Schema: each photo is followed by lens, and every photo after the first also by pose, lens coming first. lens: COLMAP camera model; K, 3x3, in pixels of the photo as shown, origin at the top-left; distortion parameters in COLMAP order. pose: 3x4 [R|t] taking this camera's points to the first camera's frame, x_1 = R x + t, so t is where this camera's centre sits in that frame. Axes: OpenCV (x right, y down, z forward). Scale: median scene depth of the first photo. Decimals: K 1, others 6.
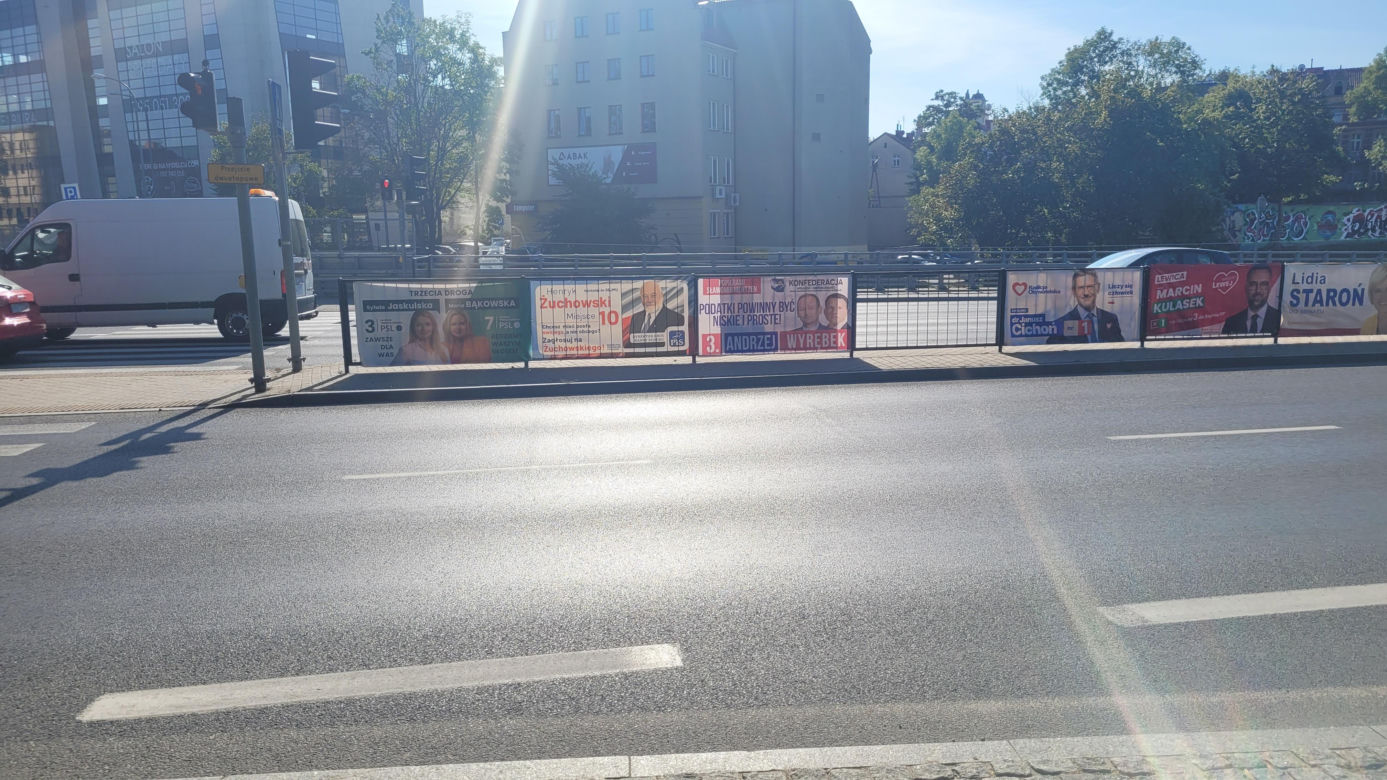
lens RADIAL K [[1055.2, 0, 706.1], [0, 1055.2, 402.2], [0, 0, 1]] dist [0.050464, -0.043580]
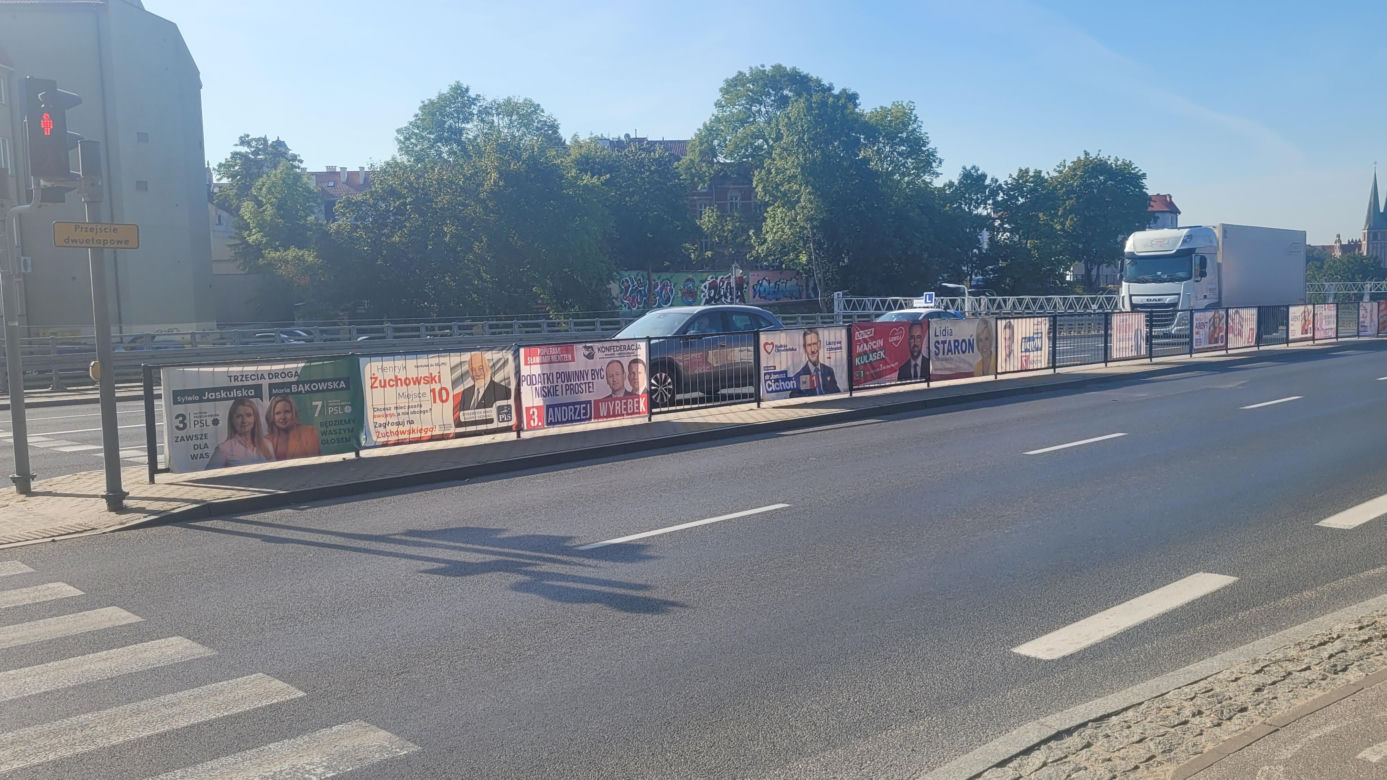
lens RADIAL K [[1283.9, 0, 712.4], [0, 1283.9, 396.4], [0, 0, 1]] dist [0.047247, 0.000000]
pose [[0.821014, -0.059615, 0.567788, -0.480352], [0.109359, 0.992539, -0.053919, 0.005150], [-0.560337, 0.106361, 0.821407, -0.026836]]
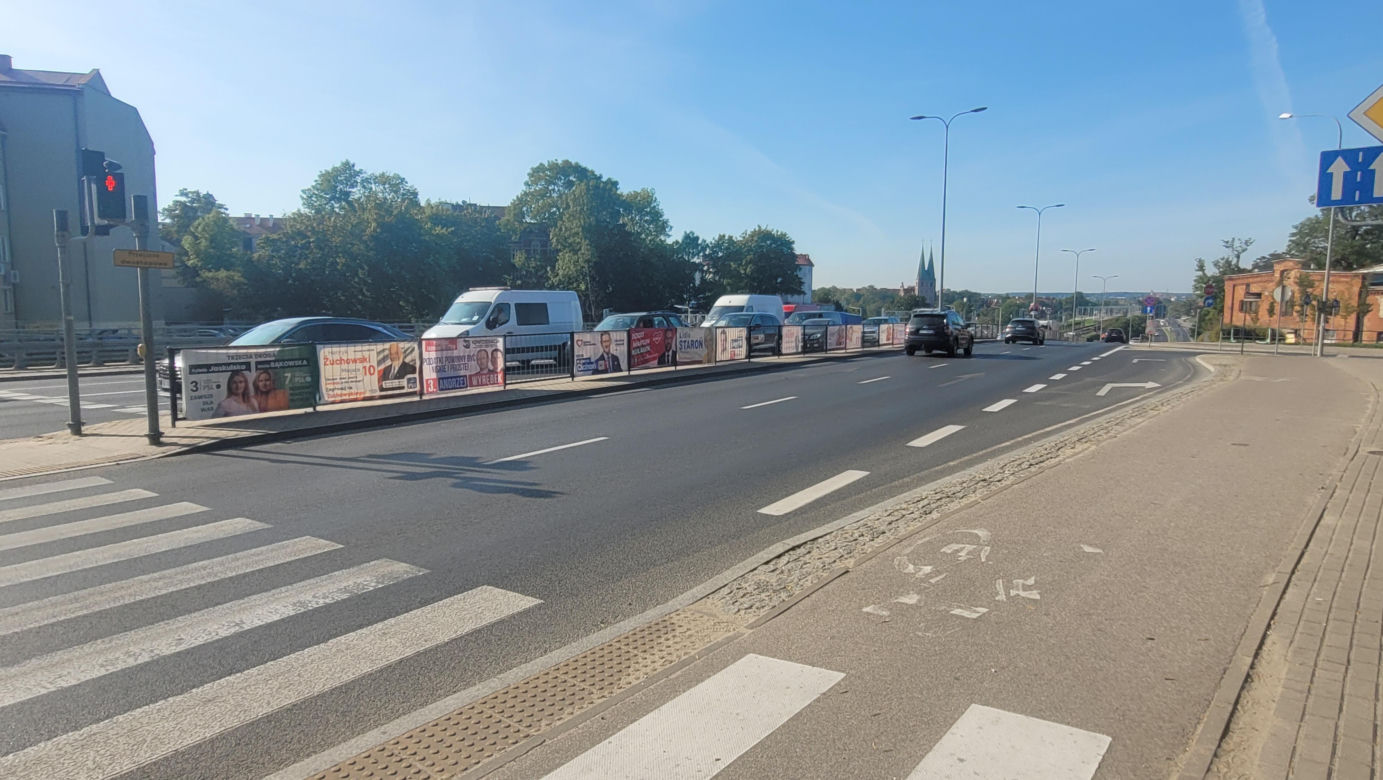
lens RADIAL K [[839.3, 0, 676.2], [0, 839.3, 386.4], [0, 0, 1]] dist [0.015474, -0.006378]
pose [[0.701078, -0.061461, 0.710430, -0.542512], [0.110408, 0.993620, -0.022994, 0.009158], [-0.704485, 0.094557, 0.703392, -0.045083]]
